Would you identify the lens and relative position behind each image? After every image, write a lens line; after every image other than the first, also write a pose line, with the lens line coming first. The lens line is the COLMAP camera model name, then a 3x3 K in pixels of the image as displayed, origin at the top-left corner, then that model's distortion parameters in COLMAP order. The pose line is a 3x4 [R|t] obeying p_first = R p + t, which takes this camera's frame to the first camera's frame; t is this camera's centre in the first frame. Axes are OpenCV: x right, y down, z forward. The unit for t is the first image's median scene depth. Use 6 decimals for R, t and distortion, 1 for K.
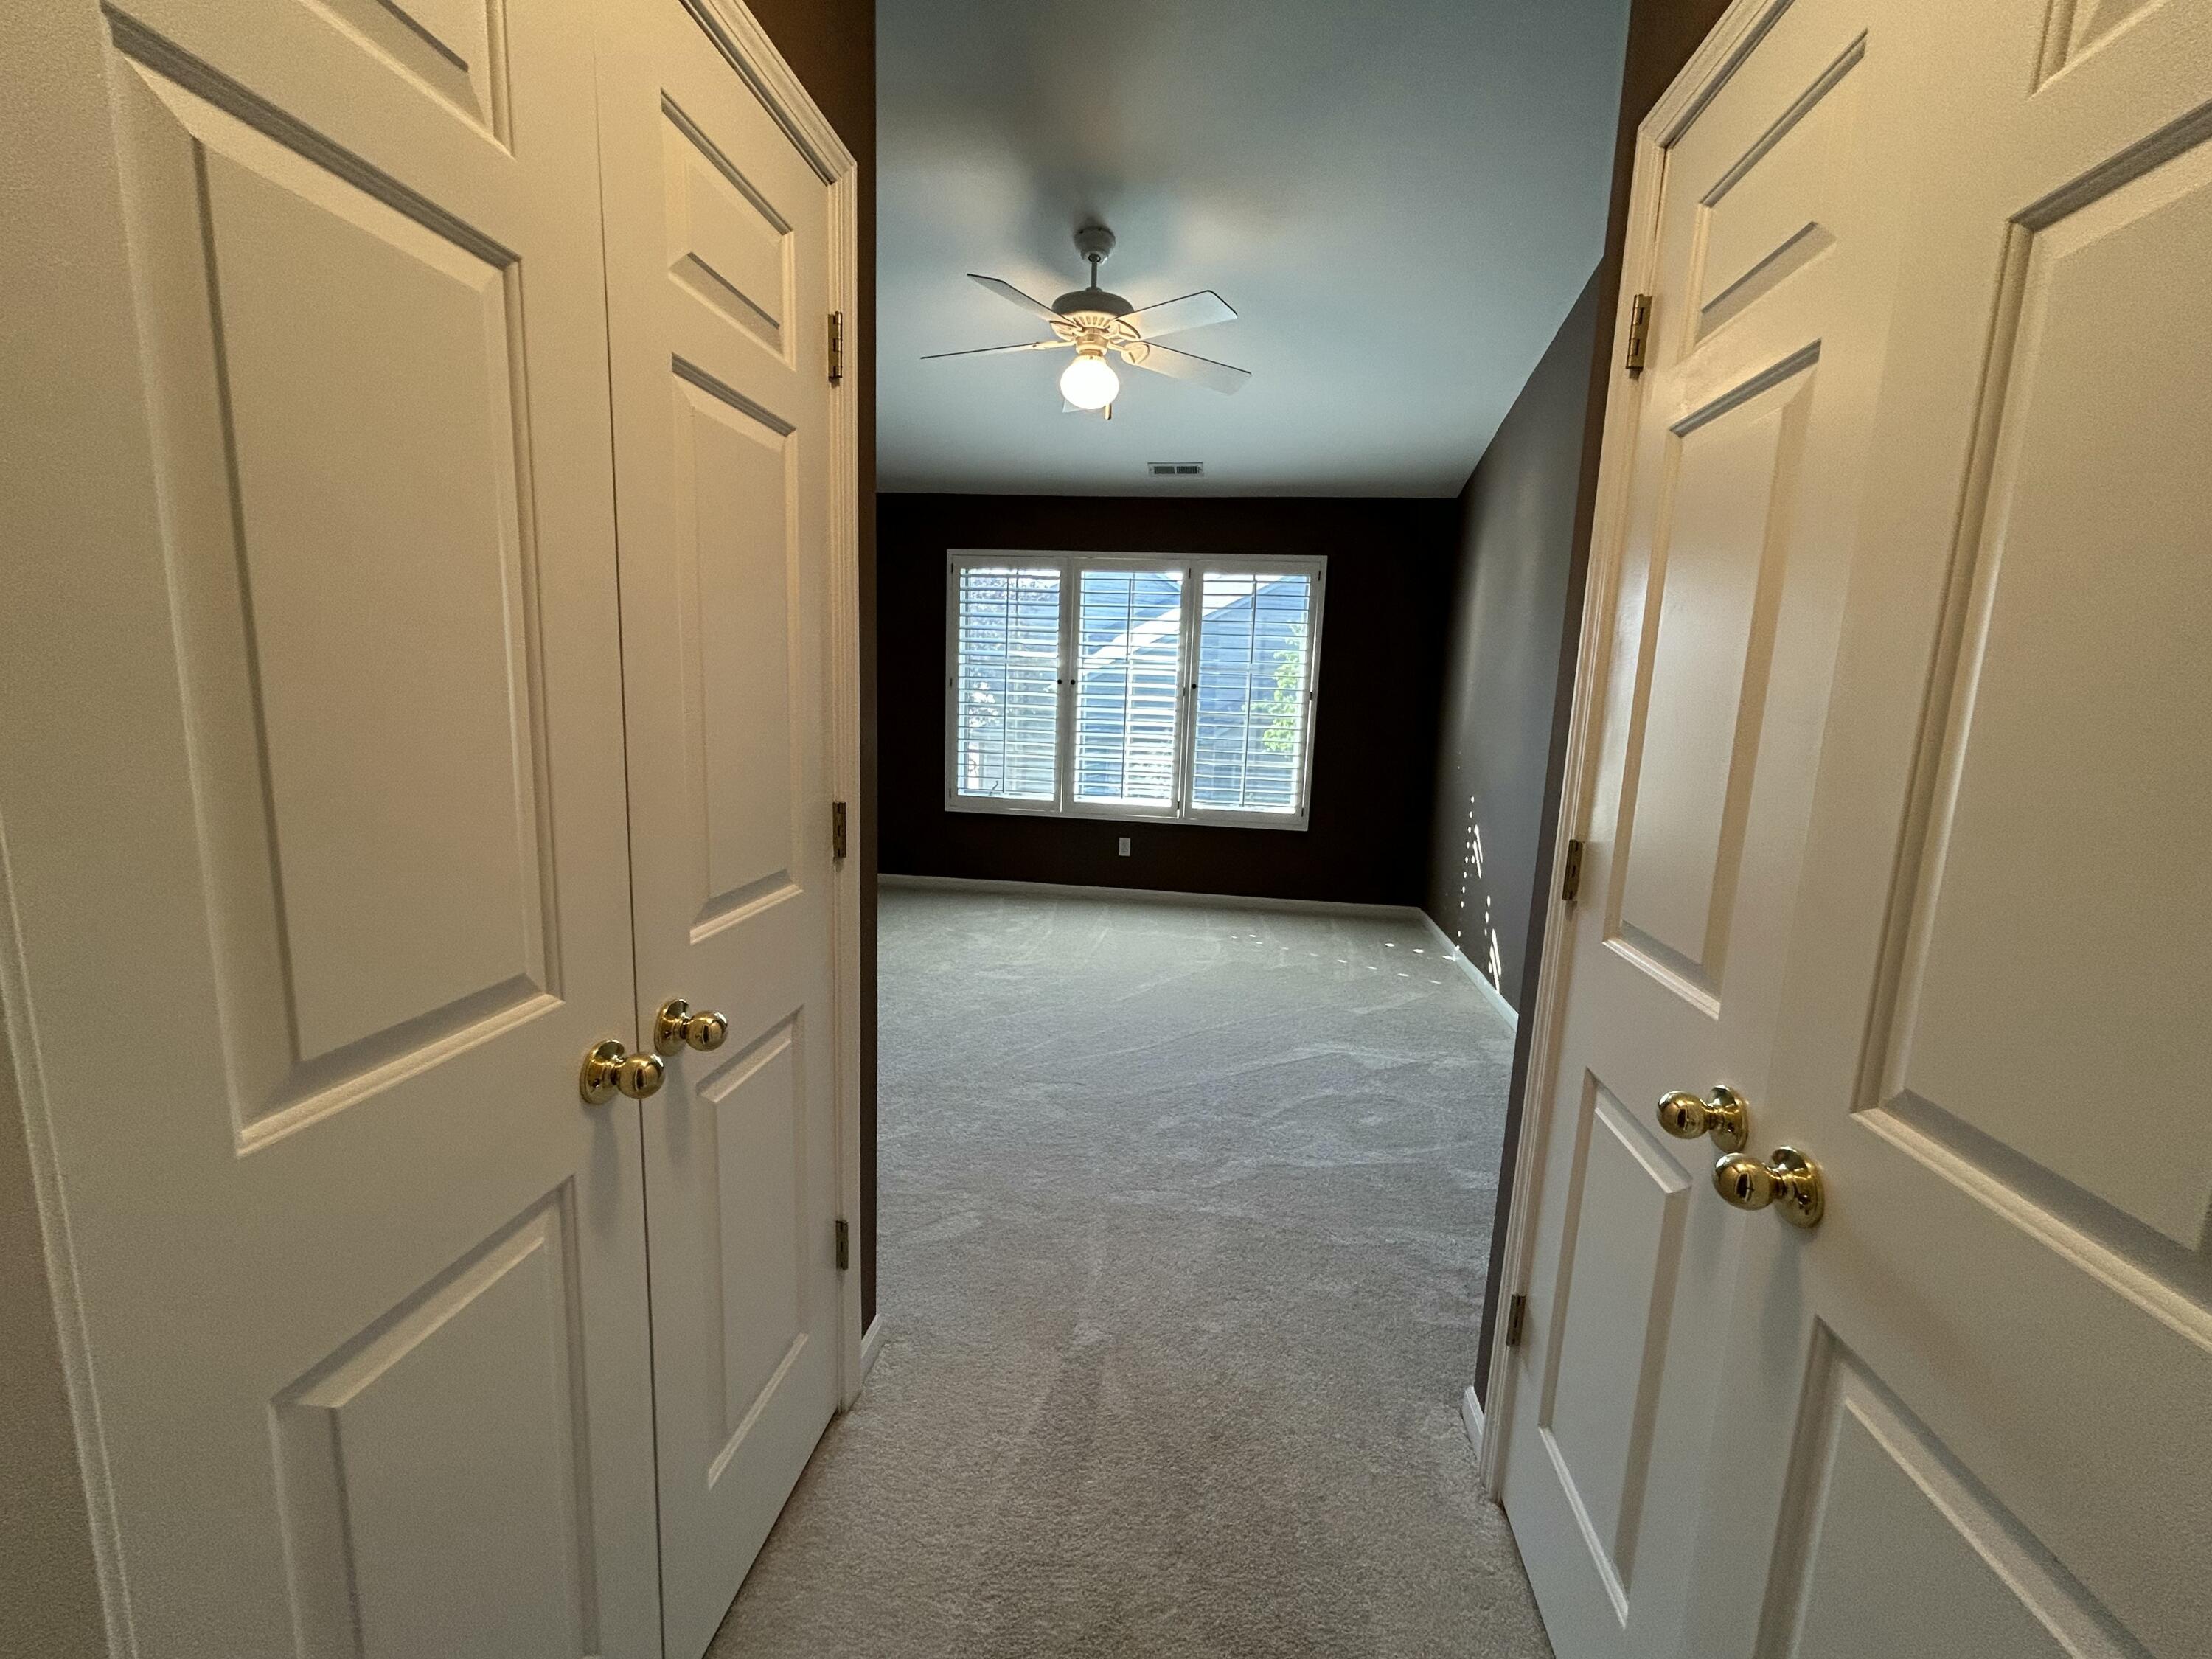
lens RADIAL K [[889.6, 0, 1105.1], [0, 889.6, 829.9], [0, 0, 1]] dist [0.000012, 0.000533]
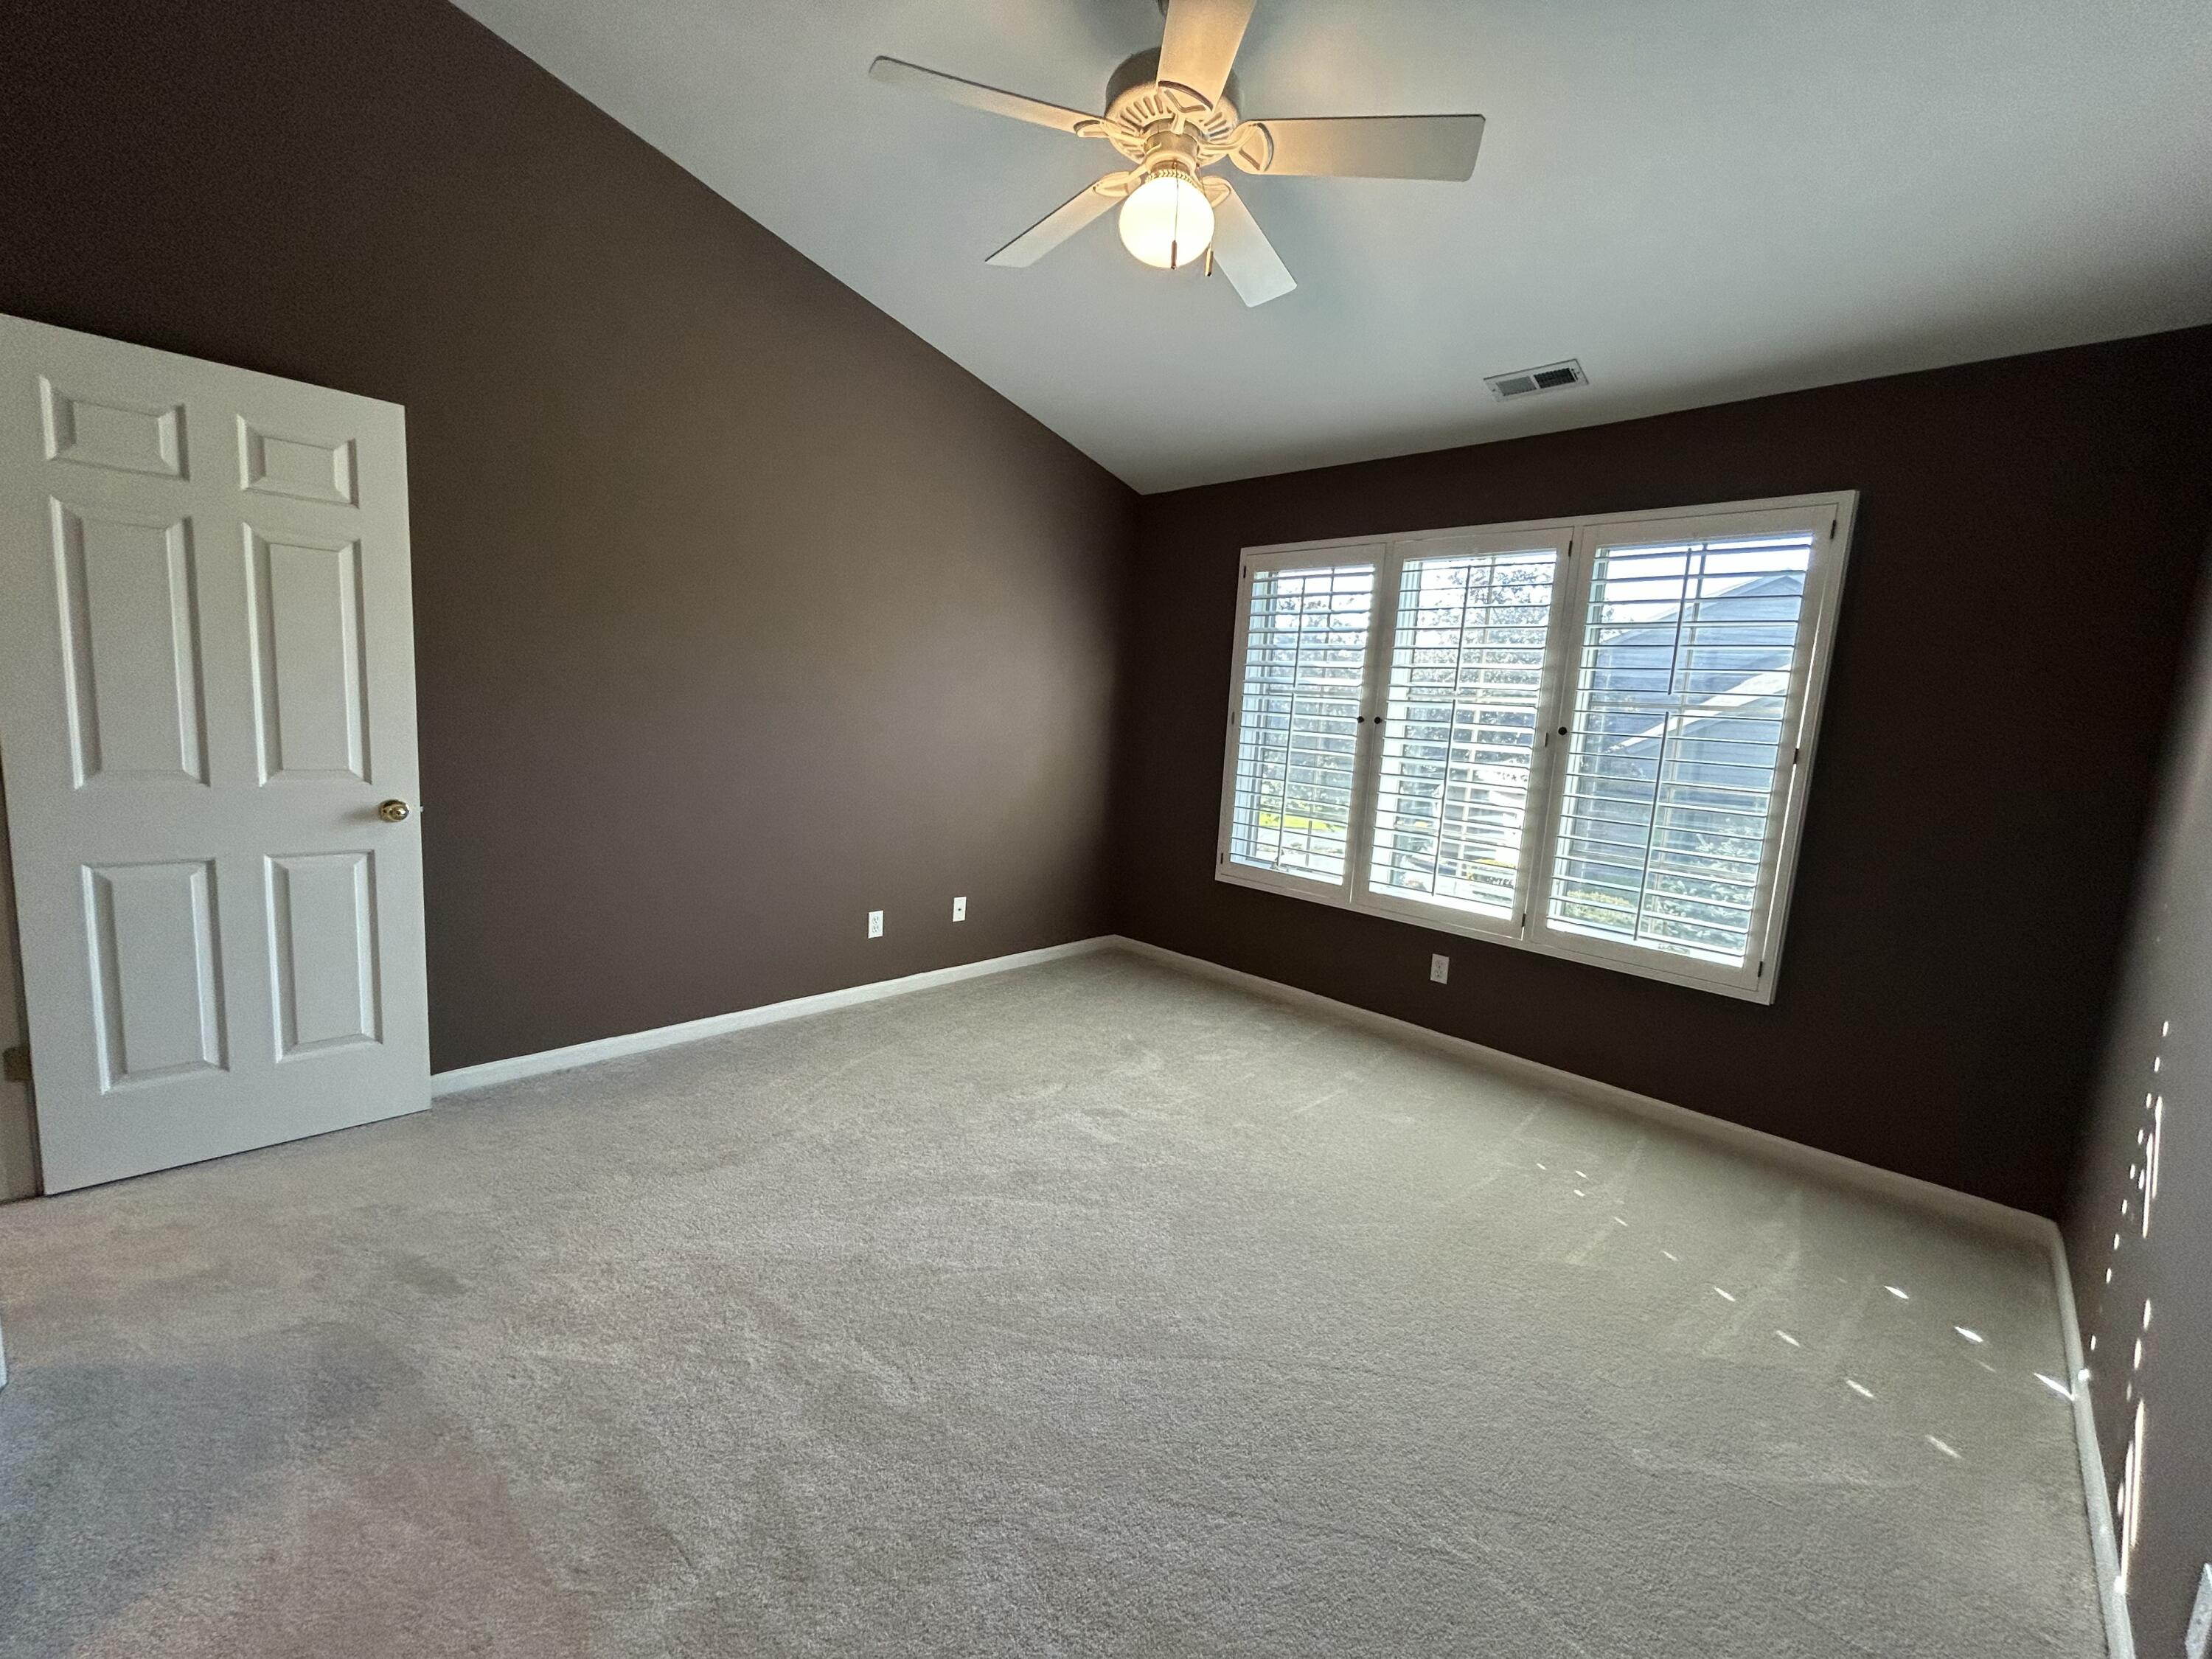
lens RADIAL K [[889.6, 0, 1115.4], [0, 889.6, 827.0], [0, 0, 1]] dist [0.000012, 0.000533]
pose [[0.797675, 0.094425, -0.595650, 0.224132], [-0.125760, 0.991998, -0.011158, -0.050385], [0.589830, 0.083809, 0.803166, 0.329265]]
